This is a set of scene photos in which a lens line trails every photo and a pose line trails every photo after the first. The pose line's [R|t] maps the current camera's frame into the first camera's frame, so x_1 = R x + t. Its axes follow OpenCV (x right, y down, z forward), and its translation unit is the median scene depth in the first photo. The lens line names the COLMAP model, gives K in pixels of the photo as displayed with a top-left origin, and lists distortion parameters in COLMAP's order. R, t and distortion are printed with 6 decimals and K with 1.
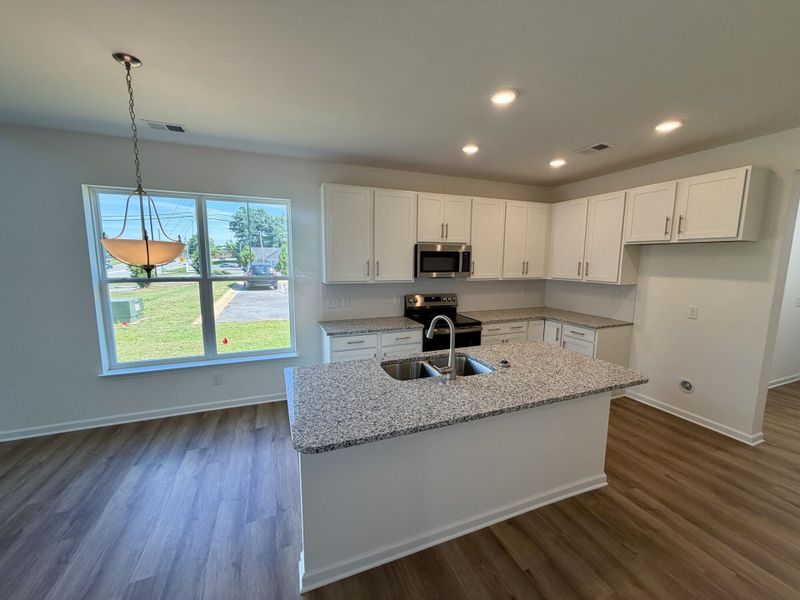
lens RADIAL K [[317.2, 0, 399.2], [0, 317.2, 301.5], [0, 0, 1]] dist [-0.000240, 0.000034]
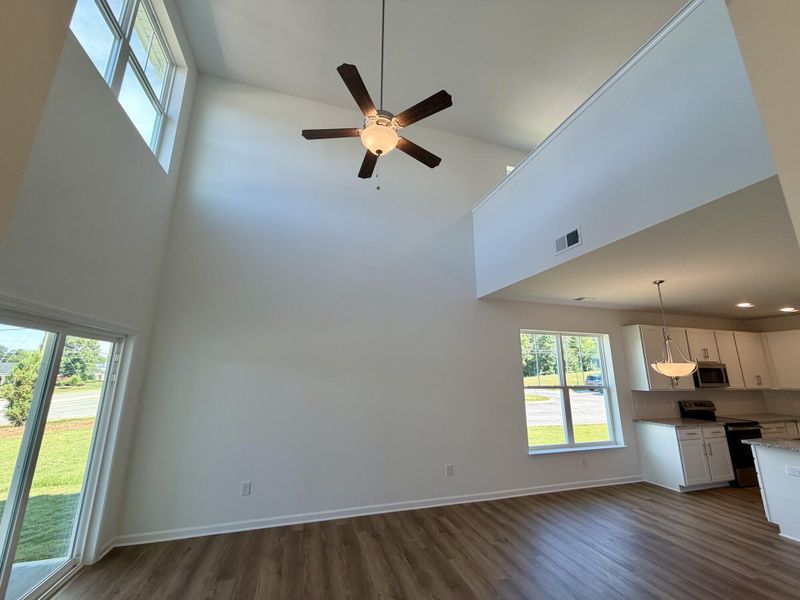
lens RADIAL K [[314.6, 0, 400.6], [0, 314.6, 312.6], [0, 0, 1]] dist [-0.000184, 0.000124]
pose [[0.997438, -0.012464, -0.070446, -1.179542], [-0.010640, 0.947909, -0.318363, 0.068714], [0.070745, 0.318297, 0.945348, -0.508840]]
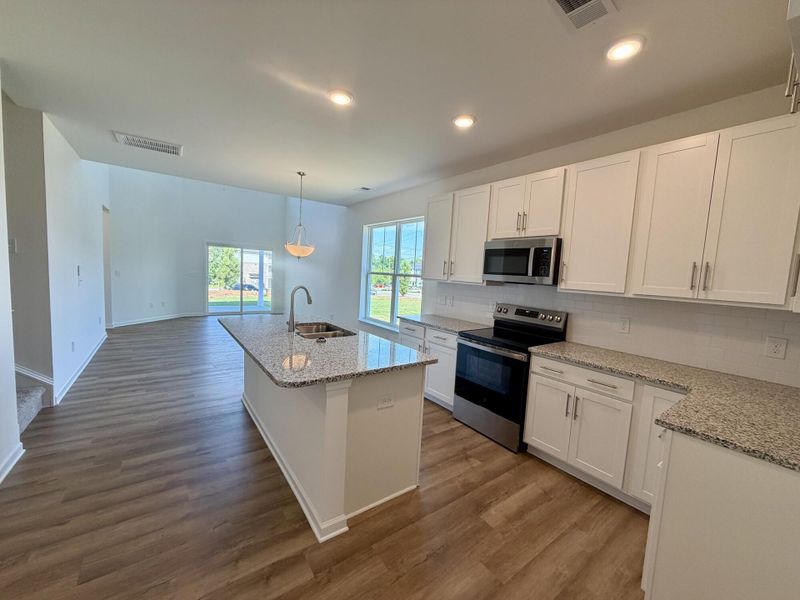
lens RADIAL K [[317.2, 0, 399.2], [0, 317.2, 301.5], [0, 0, 1]] dist [-0.000240, 0.000034]
pose [[0.256366, 0.094919, -0.961908, 0.872913], [-0.184072, 0.981749, 0.047819, -0.017323], [0.948891, 0.164802, 0.269159, 0.576506]]
